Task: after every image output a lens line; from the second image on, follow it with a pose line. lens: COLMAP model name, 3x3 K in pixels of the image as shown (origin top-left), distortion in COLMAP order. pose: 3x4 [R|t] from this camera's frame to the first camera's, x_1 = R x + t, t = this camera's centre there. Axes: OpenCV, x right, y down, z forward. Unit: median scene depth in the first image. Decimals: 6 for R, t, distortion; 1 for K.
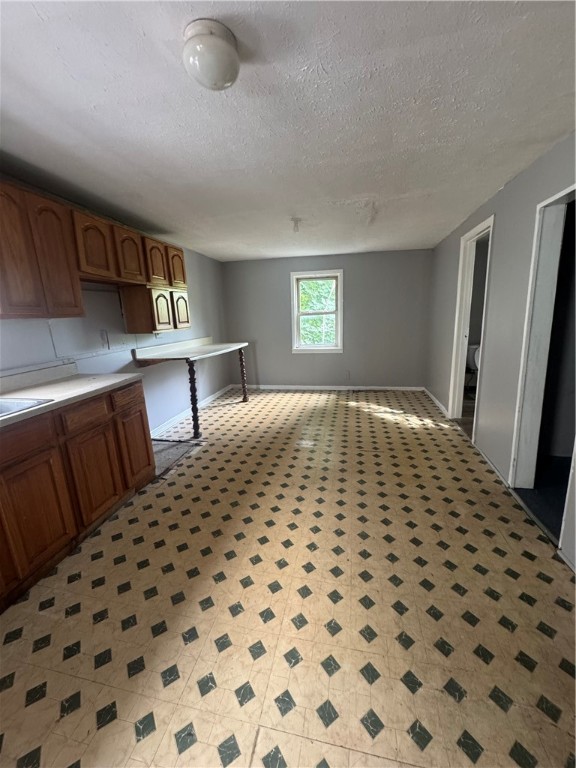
lens RADIAL K [[303.2, 0, 290.0], [0, 303.2, 385.1], [0, 0, 1]] dist [0.000058, 0.000241]
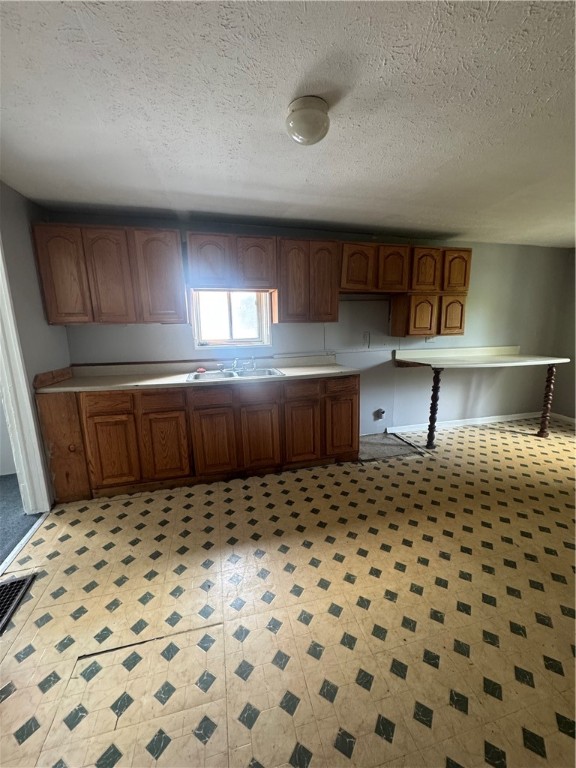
lens RADIAL K [[303.2, 0, 290.0], [0, 303.2, 385.1], [0, 0, 1]] dist [0.000058, 0.000241]
pose [[0.435482, 0.201681, -0.877314, 0.405955], [-0.204306, 0.971291, 0.121871, -0.063306], [0.876707, 0.126168, 0.464184, 0.193626]]
